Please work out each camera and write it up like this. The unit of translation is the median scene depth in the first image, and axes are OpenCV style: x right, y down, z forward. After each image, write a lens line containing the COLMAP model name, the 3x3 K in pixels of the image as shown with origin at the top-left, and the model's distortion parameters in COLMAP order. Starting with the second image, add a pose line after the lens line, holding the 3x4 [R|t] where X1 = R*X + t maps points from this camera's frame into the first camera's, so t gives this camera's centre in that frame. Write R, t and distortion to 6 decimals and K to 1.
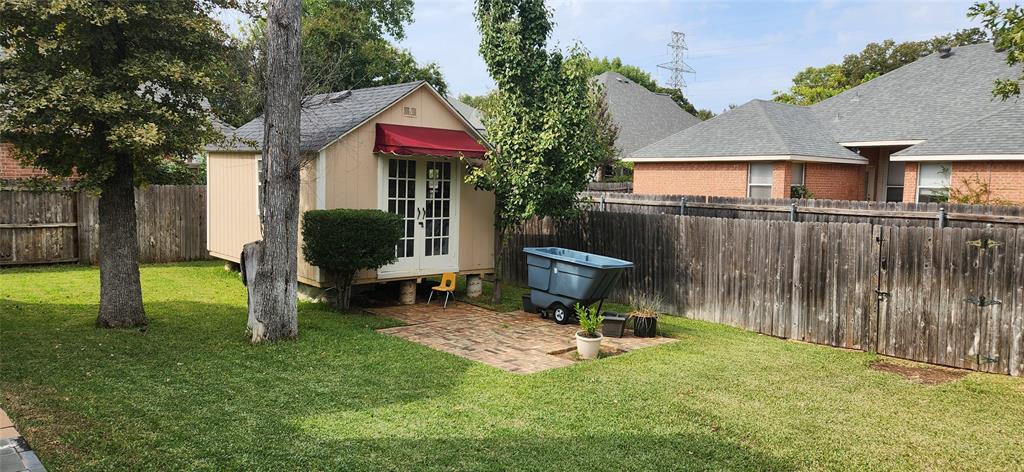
lens RADIAL K [[680.7, 0, 523.3], [0, 680.7, 240.2], [0, 0, 1]] dist [0.068323, -0.055631]
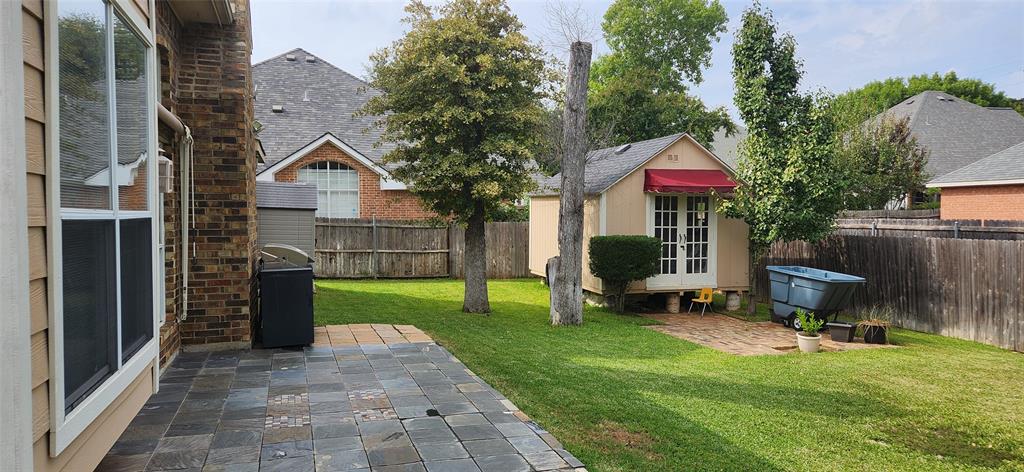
lens RADIAL K [[680.7, 0, 511.3], [0, 680.7, 235.6], [0, 0, 1]] dist [0.068323, -0.055631]
pose [[0.892525, -0.014267, -0.450772, 0.137025], [-0.012866, 0.998287, -0.057071, 0.030963], [0.450814, 0.056737, 0.890813, -0.253955]]
